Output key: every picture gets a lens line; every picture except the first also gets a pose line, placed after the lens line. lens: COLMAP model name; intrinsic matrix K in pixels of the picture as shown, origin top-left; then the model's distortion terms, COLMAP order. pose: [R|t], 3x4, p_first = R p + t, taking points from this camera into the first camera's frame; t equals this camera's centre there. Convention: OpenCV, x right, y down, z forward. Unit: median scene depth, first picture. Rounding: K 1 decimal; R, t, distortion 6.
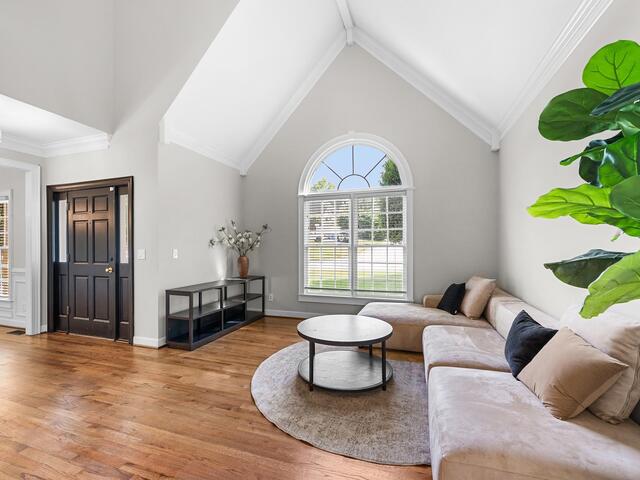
lens RADIAL K [[286.1, 0, 319.4], [0, 286.1, 244.1], [0, 0, 1]] dist [0.005877, -0.000058]
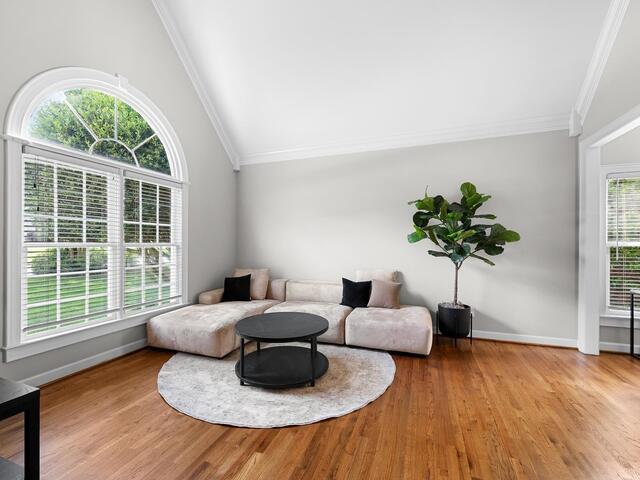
lens RADIAL K [[286.1, 0, 320.3], [0, 286.1, 243.2], [0, 0, 1]] dist [0.005877, -0.000058]
pose [[0.014110, 0.010148, 0.999849, -0.604924], [-0.005845, 0.999932, -0.010067, 0.008055], [-0.999883, -0.005702, 0.014168, 0.555276]]
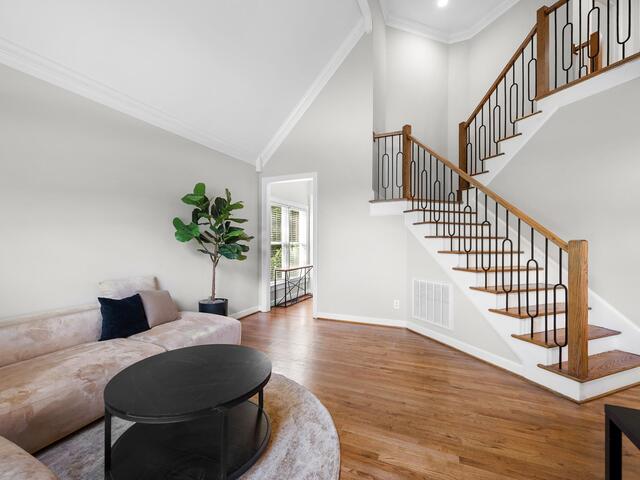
lens RADIAL K [[286.1, 0, 320.3], [0, 286.1, 241.8], [0, 0, 1]] dist [0.005877, -0.000058]
pose [[-0.996590, -0.001321, 0.082497, -0.151521], [-0.001945, 0.999970, -0.007485, 0.002156], [-0.082485, -0.007620, -0.996563, 1.053278]]
